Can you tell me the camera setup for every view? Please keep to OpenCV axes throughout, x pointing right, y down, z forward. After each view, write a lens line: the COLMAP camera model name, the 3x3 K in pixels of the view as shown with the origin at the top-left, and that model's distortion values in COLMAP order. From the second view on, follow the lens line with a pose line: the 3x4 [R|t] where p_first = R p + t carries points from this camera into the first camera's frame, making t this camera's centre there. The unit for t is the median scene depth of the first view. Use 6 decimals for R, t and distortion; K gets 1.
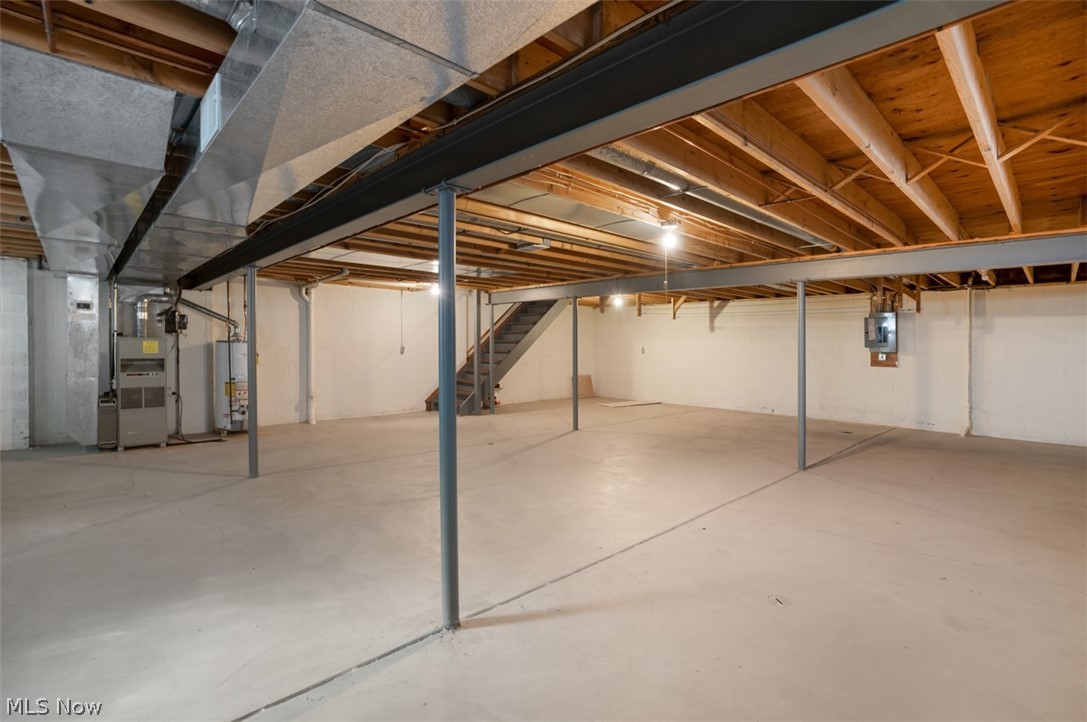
lens RADIAL K [[496.2, 0, 558.5], [0, 496.2, 356.5], [0, 0, 1]] dist [-0.047546, 0.000095]
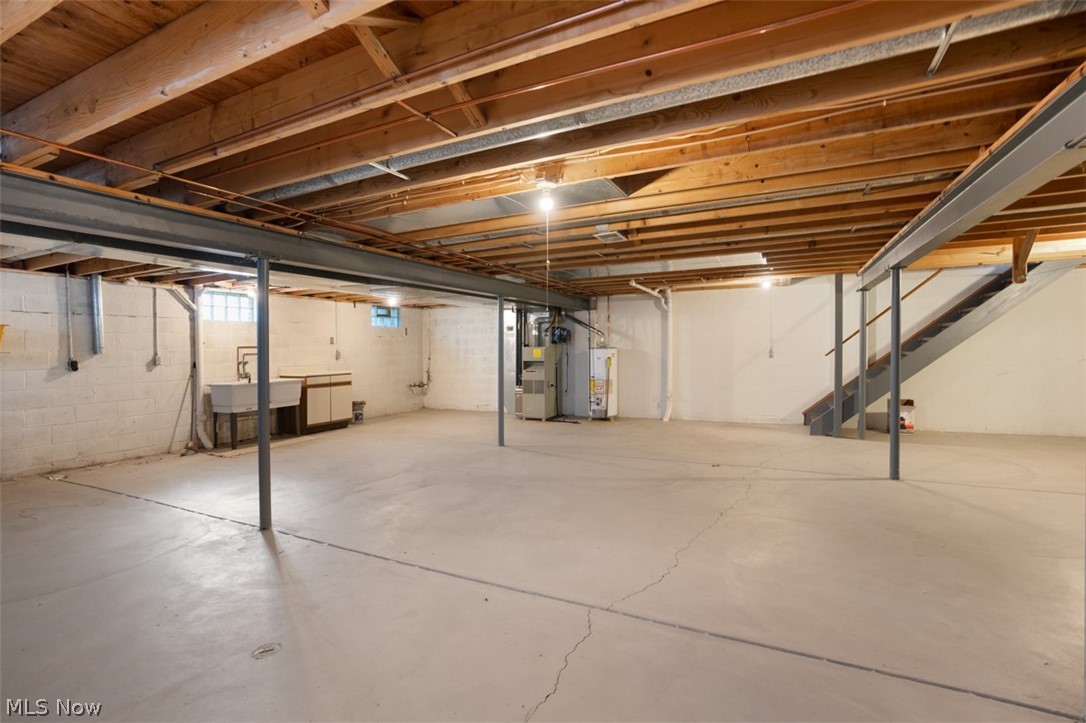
lens RADIAL K [[495.7, 0, 558.0], [0, 495.7, 357.0], [0, 0, 1]] dist [-0.047546, 0.000095]
pose [[0.351097, -0.001188, -0.936338, 0.600536], [-0.003742, 0.999989, -0.002672, -0.003948], [0.936331, 0.004441, 0.351089, 0.500919]]
